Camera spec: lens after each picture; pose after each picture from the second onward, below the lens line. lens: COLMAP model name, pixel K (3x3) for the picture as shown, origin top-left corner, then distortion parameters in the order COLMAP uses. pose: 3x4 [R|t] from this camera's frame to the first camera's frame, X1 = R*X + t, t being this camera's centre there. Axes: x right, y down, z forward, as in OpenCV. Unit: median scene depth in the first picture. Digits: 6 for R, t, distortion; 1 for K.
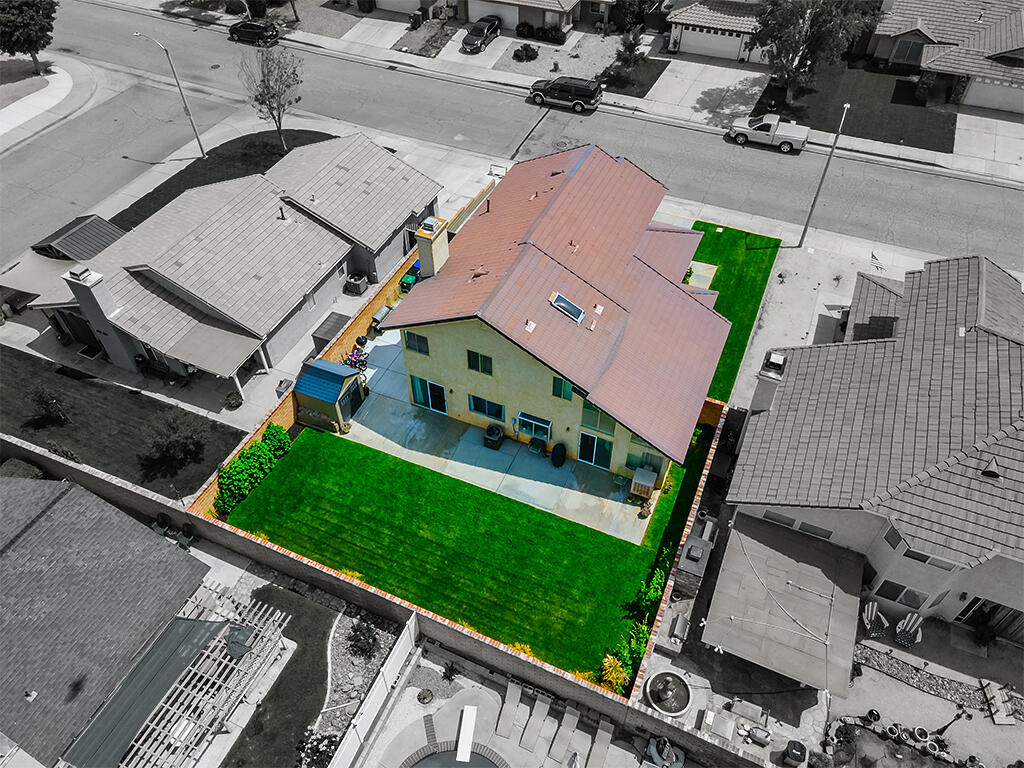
lens RADIAL K [[746.4, 0, 506.9], [0, 746.4, 379.4], [0, 0, 1]] dist [0.012085, 0.077614]
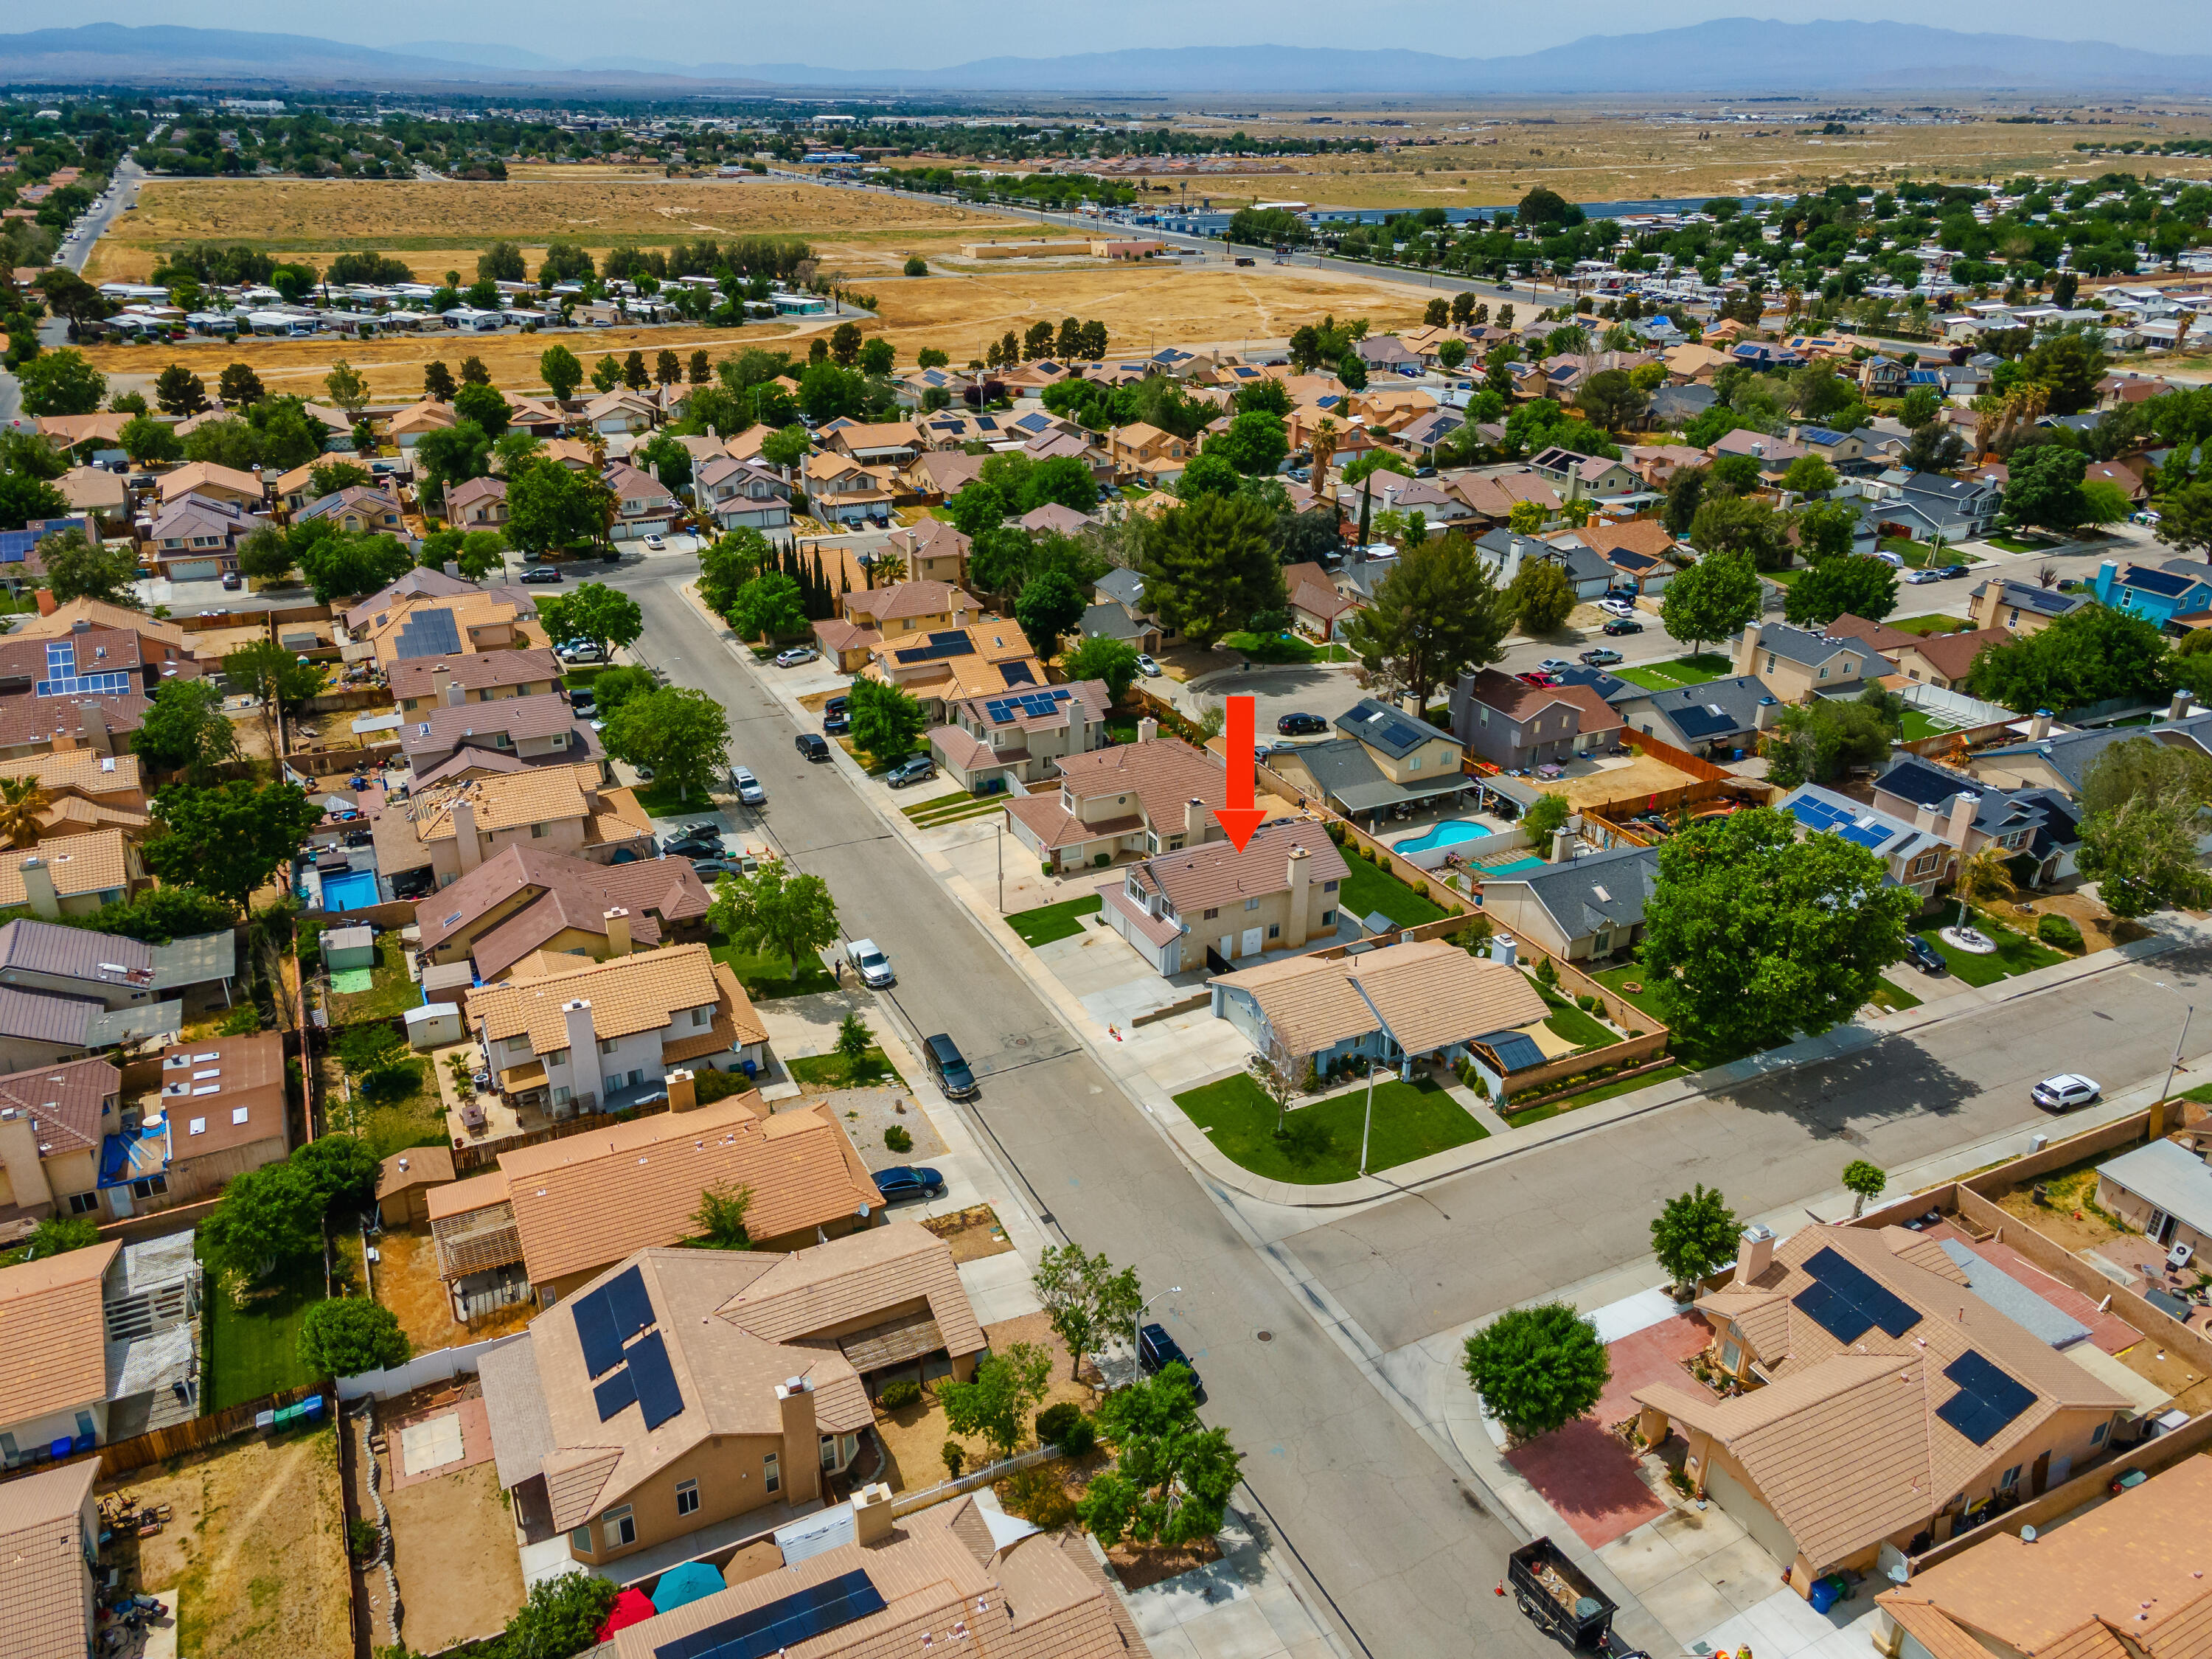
lens RADIAL K [[1603.0, 0, 1095.3], [0, 1603.0, 816.2], [0, 0, 1]] dist [0.041234, 0.012455]
pose [[-0.768376, -0.259933, 0.584836, -1.259548], [0.462342, 0.406420, 0.788075, -2.263438], [-0.442536, 0.875932, -0.192106, 1.272961]]
